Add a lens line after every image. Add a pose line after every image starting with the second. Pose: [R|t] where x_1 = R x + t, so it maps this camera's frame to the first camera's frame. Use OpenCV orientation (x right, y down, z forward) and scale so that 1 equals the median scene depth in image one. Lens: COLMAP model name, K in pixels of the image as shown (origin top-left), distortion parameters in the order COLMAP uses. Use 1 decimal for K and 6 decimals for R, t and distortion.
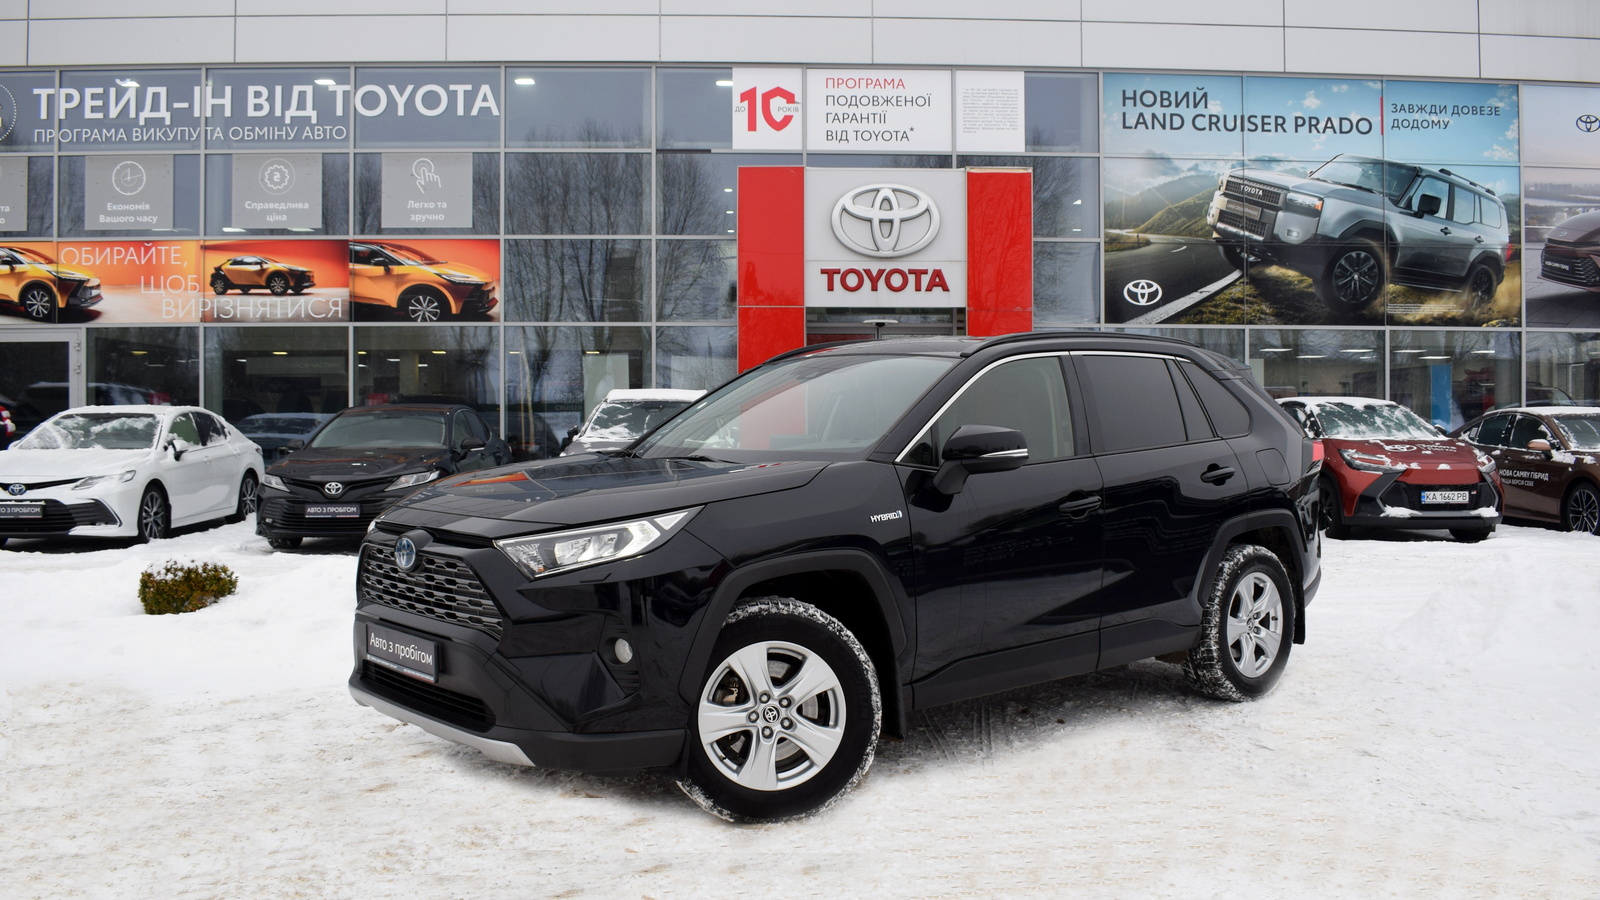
lens RADIAL K [[1402.9, 0, 797.2], [0, 1402.9, 446.6], [0, 0, 1]] dist [-0.087181, 0.004390]
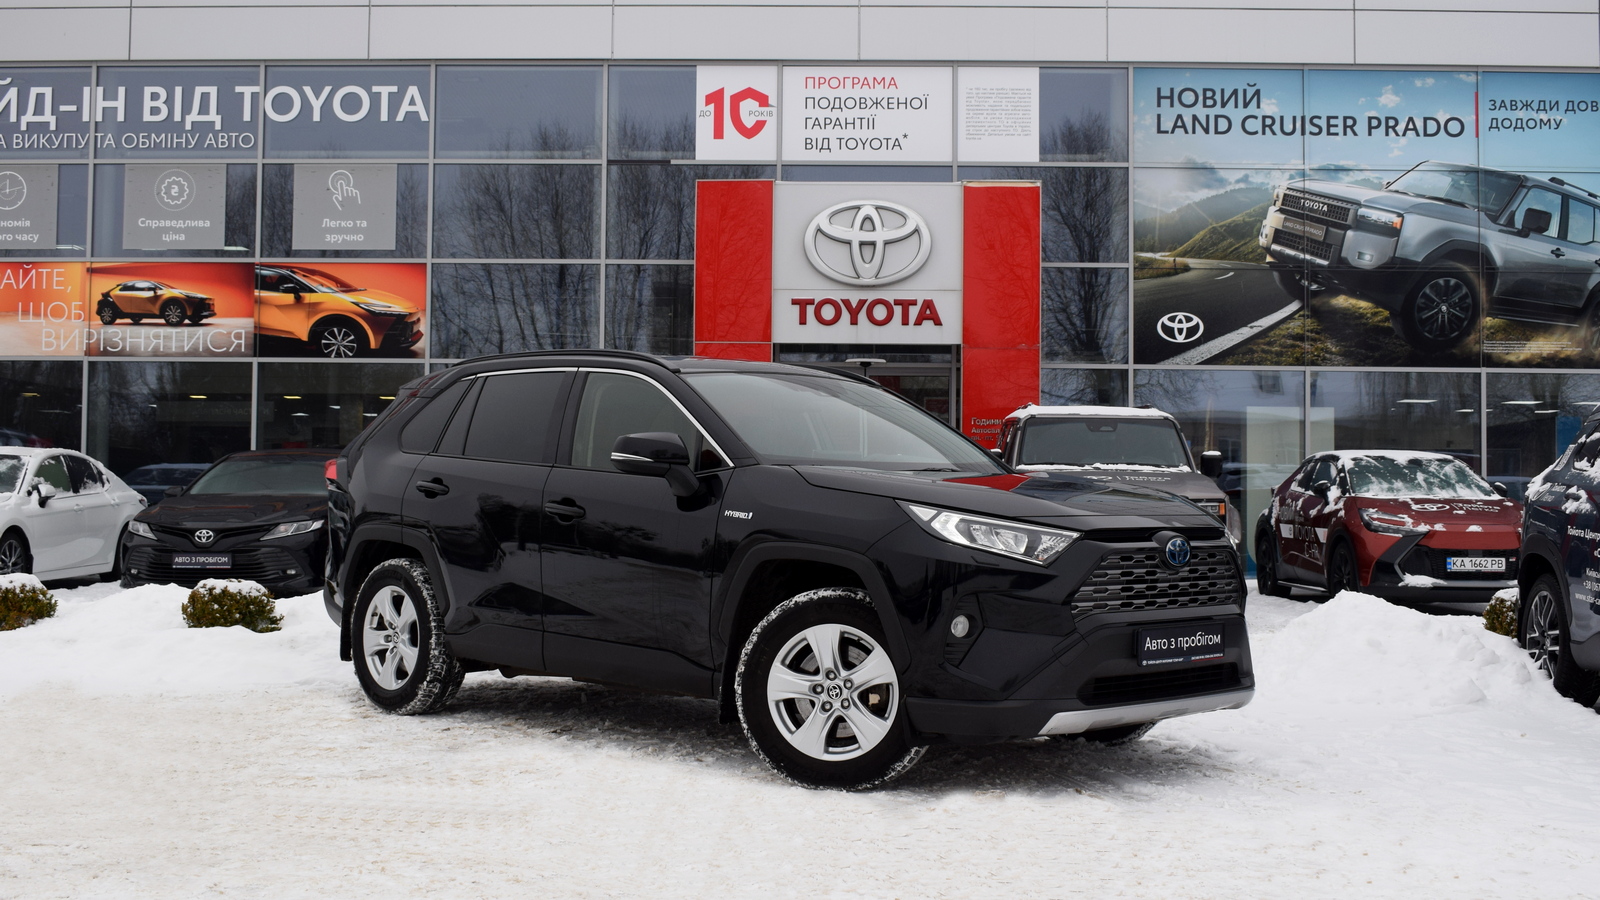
lens RADIAL K [[1878.7, 0, 803.0], [0, 1878.7, 447.2], [0, 0, 1]] dist [-0.057676, 0.000000]
pose [[0.997683, 0.008308, -0.067523, 0.100000], [-0.011547, 0.998794, -0.047727, 0.018404], [0.067045, 0.048396, 0.996576, -0.139532]]
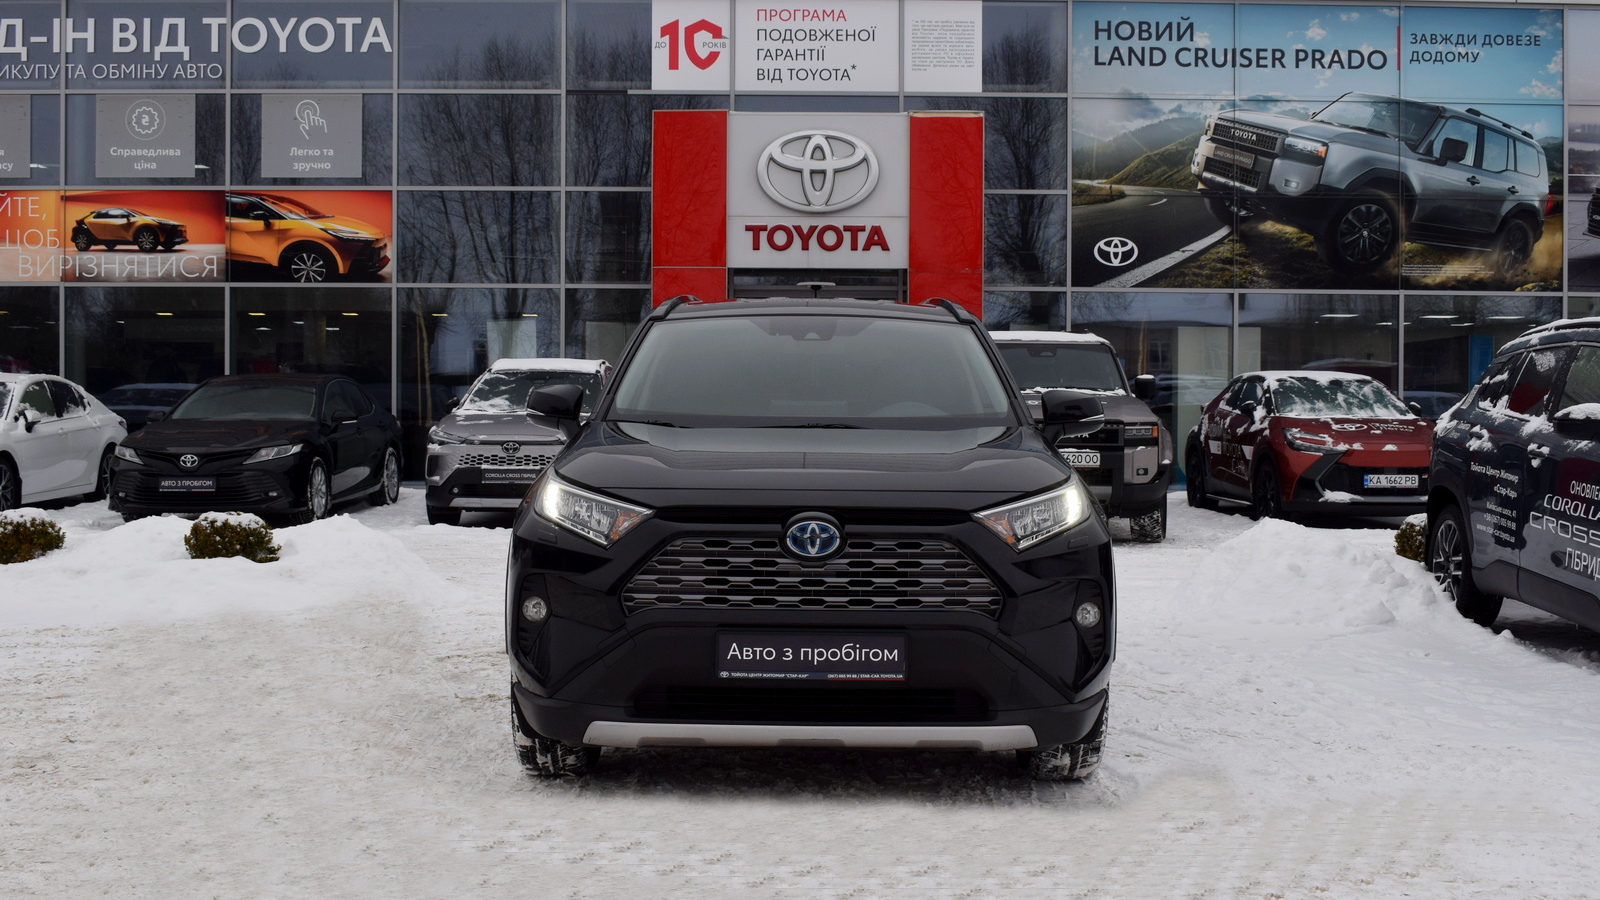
lens RADIAL K [[1833.5, 0, 804.0], [0, 1833.5, 453.0], [0, 0, 1]] dist [-0.060186, 0.000000]
pose [[0.999352, 0.007082, -0.035304, 0.094552], [-0.006739, 0.999929, 0.009821, 0.006881], [0.035371, -0.009577, 0.999328, -0.166938]]
